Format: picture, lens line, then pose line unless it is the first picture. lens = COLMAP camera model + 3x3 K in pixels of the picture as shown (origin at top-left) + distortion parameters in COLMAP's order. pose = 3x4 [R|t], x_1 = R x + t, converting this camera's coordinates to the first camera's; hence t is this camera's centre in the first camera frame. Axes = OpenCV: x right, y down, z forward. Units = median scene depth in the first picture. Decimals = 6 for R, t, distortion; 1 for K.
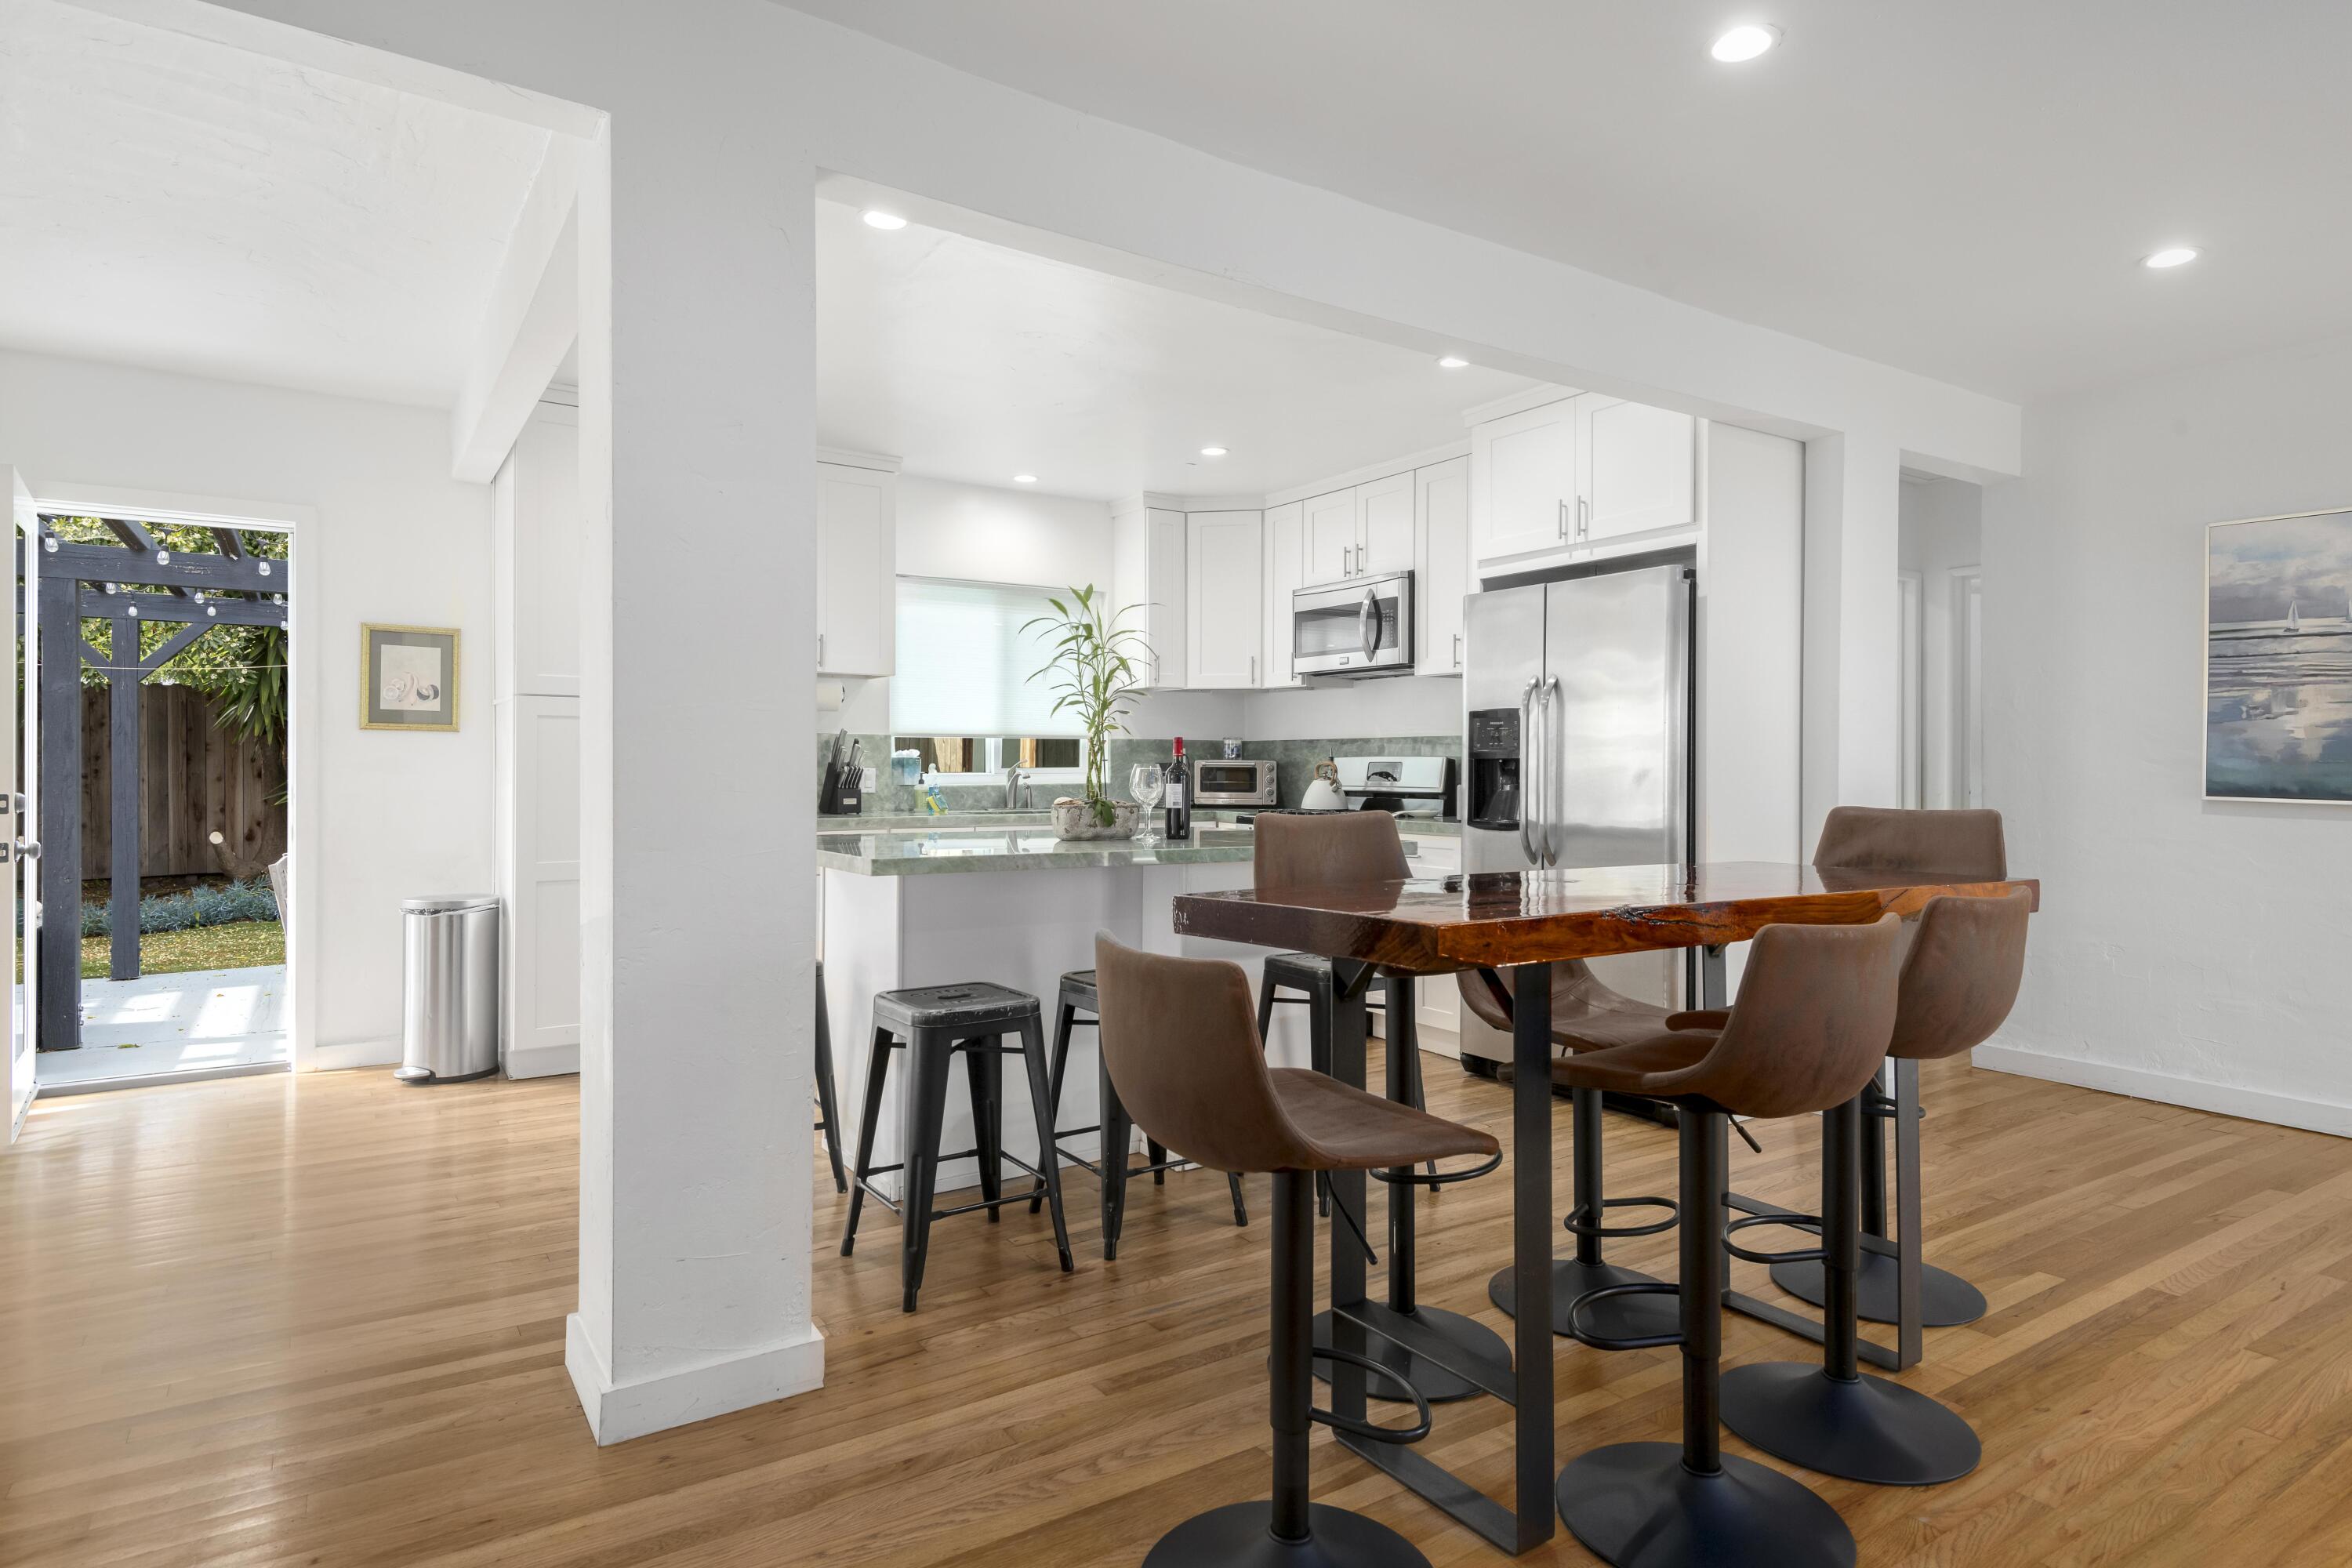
lens RADIAL K [[1261.9, 0, 1176.0], [0, 1261.9, 784.0], [0, 0, 1]] dist [-0.000045, -0.000406]
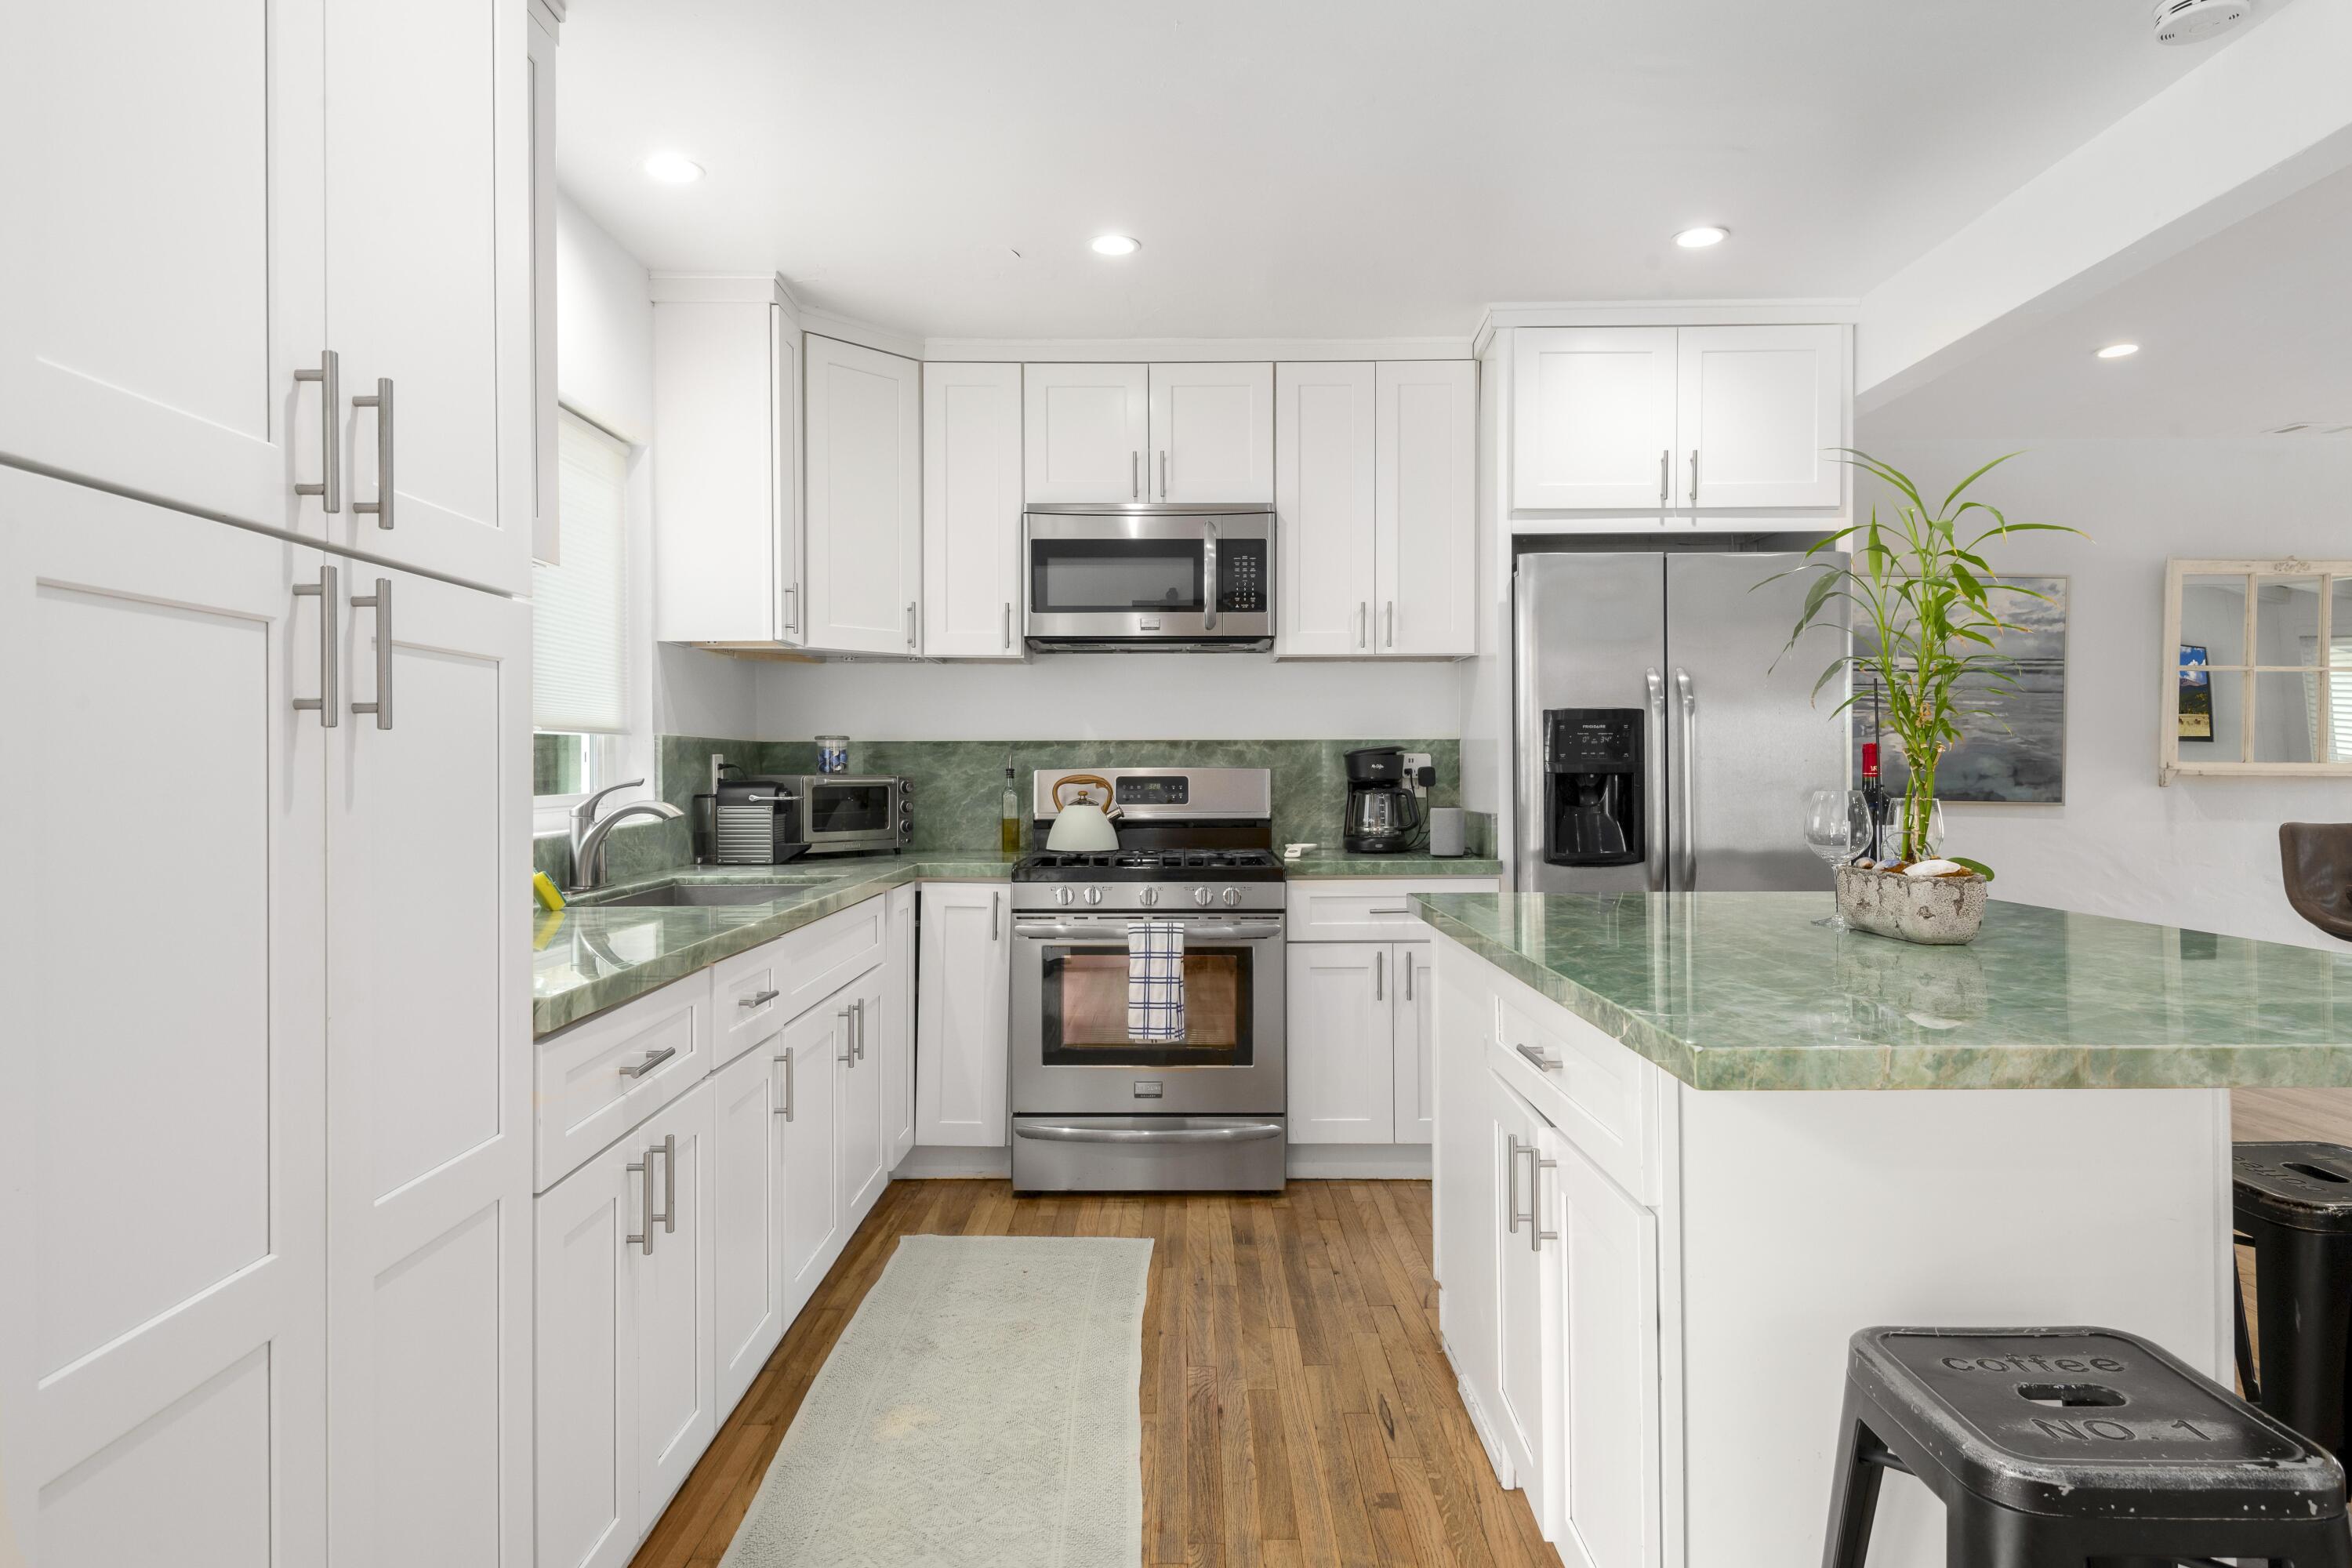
lens RADIAL K [[1372.9, 0, 1176.0], [0, 1372.9, 784.0], [0, 0, 1]] dist [-0.002254, -0.000567]
pose [[0.544182, -0.010090, 0.838907, -0.444323], [0.020128, 0.999797, -0.001031, -0.012226], [-0.838726, 0.017447, 0.544274, 0.574718]]
